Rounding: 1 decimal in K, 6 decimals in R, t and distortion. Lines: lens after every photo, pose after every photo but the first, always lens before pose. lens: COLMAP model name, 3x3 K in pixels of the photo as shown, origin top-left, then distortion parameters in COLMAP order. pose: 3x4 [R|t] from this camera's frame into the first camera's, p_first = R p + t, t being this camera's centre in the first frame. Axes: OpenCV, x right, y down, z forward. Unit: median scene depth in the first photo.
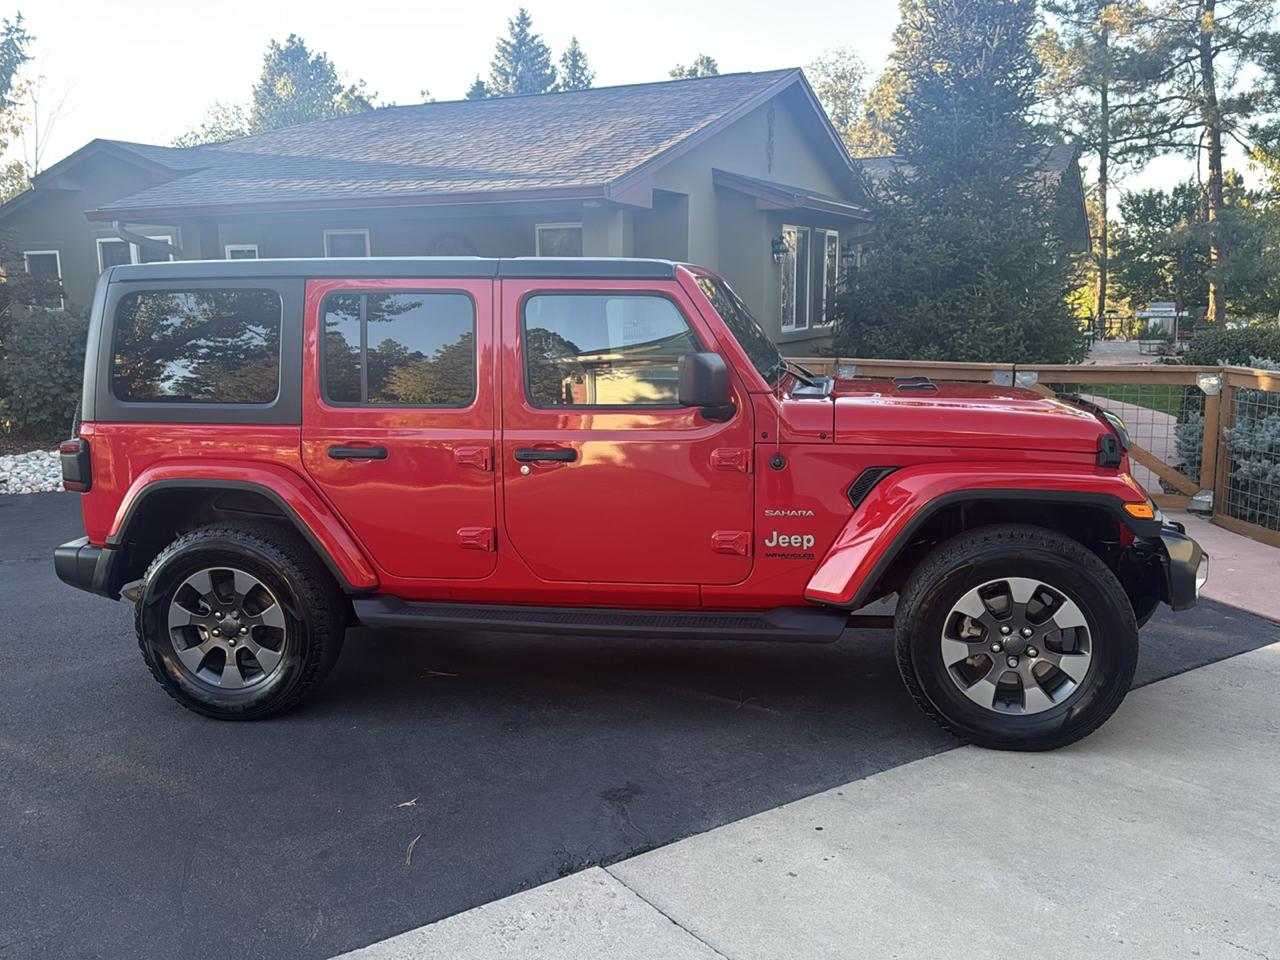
lens RADIAL K [[1151.8, 0, 640.0], [0, 1151.8, 480.0], [0, 0, 1]] dist [0.112032, -0.200520]
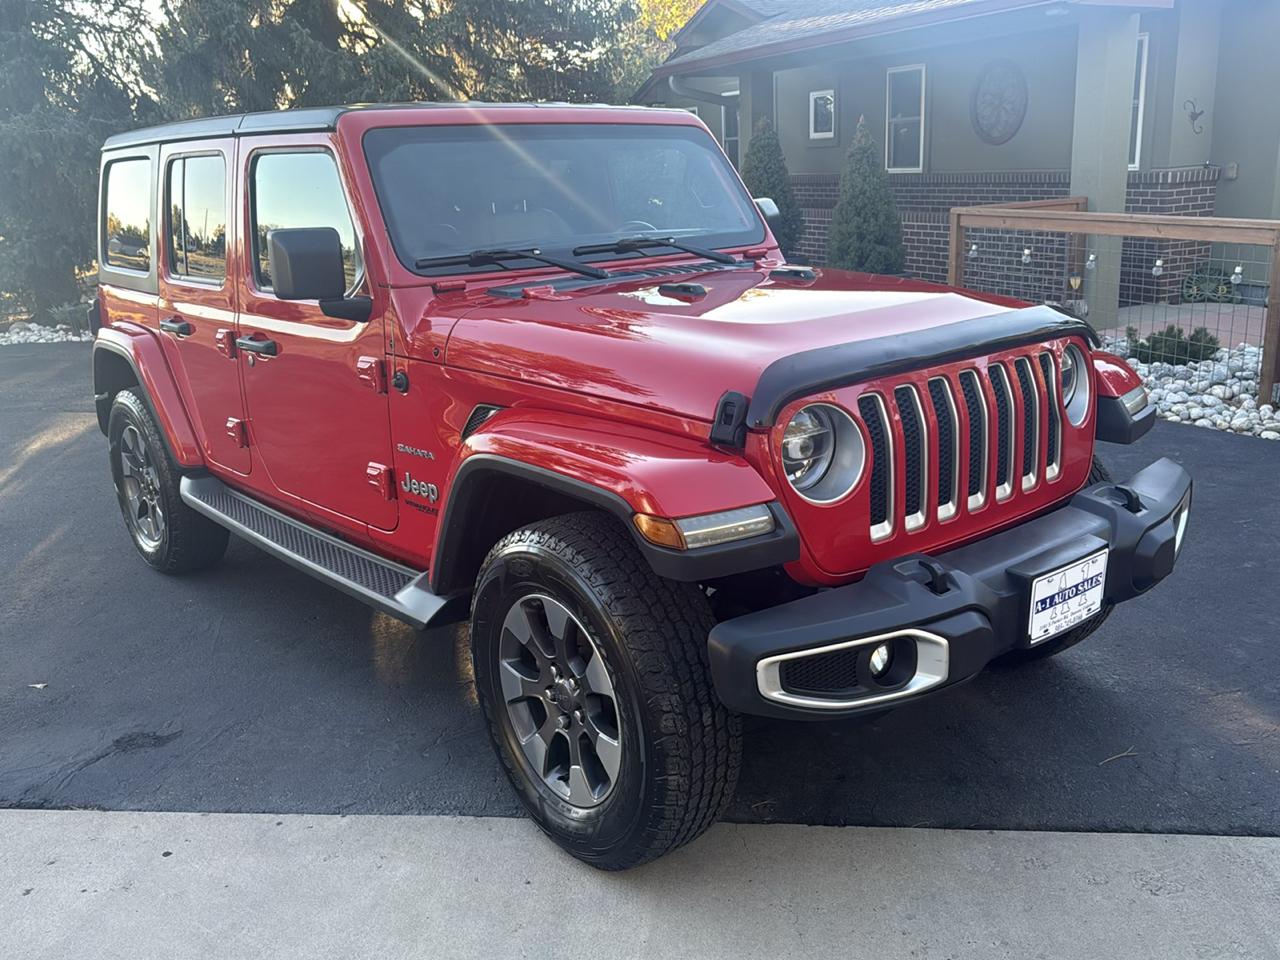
lens RADIAL K [[1151.8, 0, 640.0], [0, 1151.8, 480.0], [0, 0, 1]] dist [0.112032, -0.200520]
pose [[0.760327, 0.154095, -0.630997, 0.713623], [-0.071369, 0.985389, 0.154643, -0.079099], [0.645607, -0.072546, 0.760216, 0.518896]]
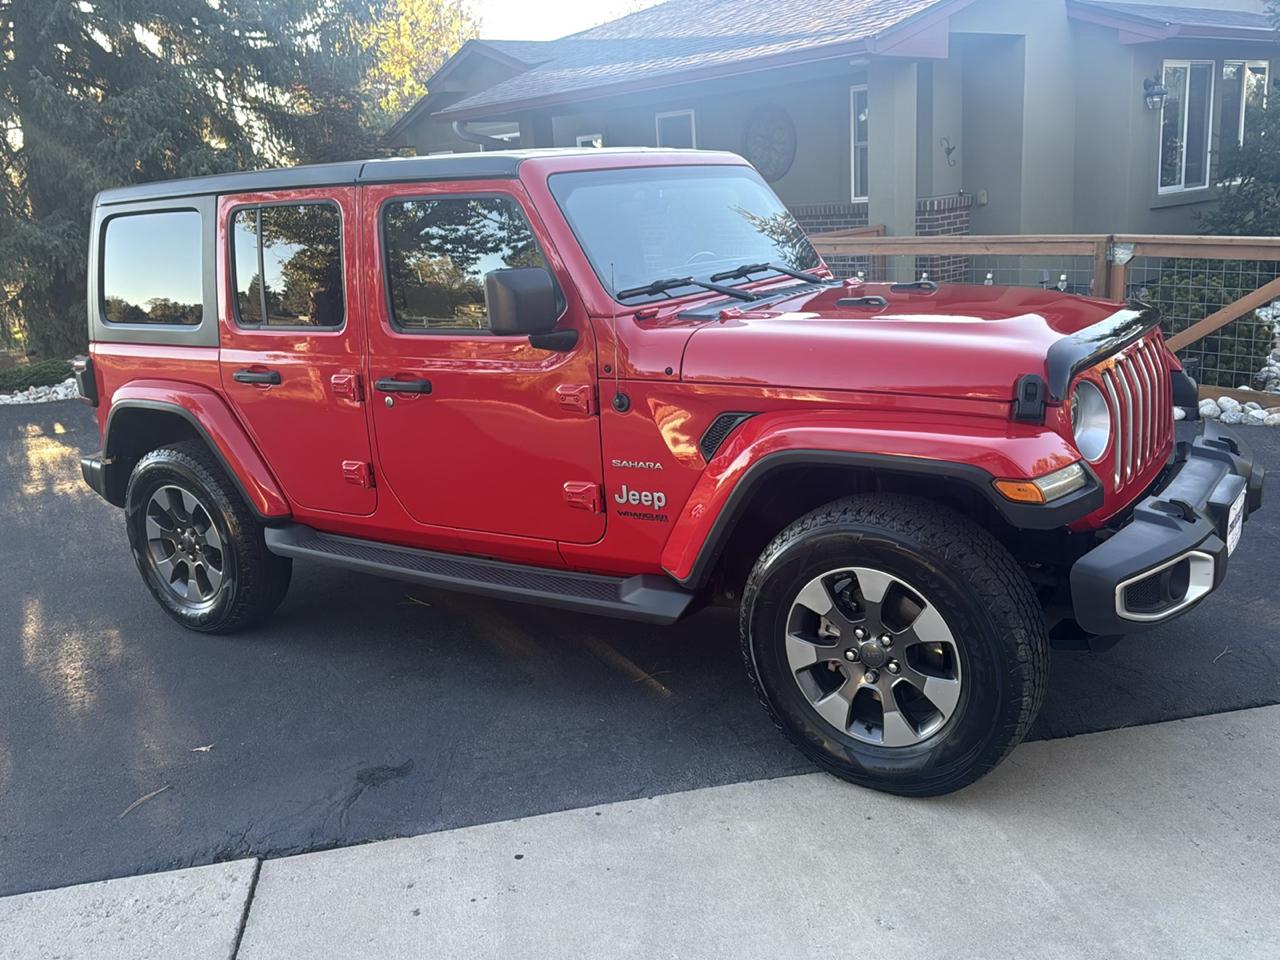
lens RADIAL K [[1151.8, 0, 640.0], [0, 1151.8, 480.0], [0, 0, 1]] dist [0.112032, -0.200520]
pose [[0.909634, 0.053521, -0.411949, 0.466816], [-0.008488, 0.993853, 0.110381, -0.050397], [0.415325, -0.096910, 0.904497, 0.257639]]
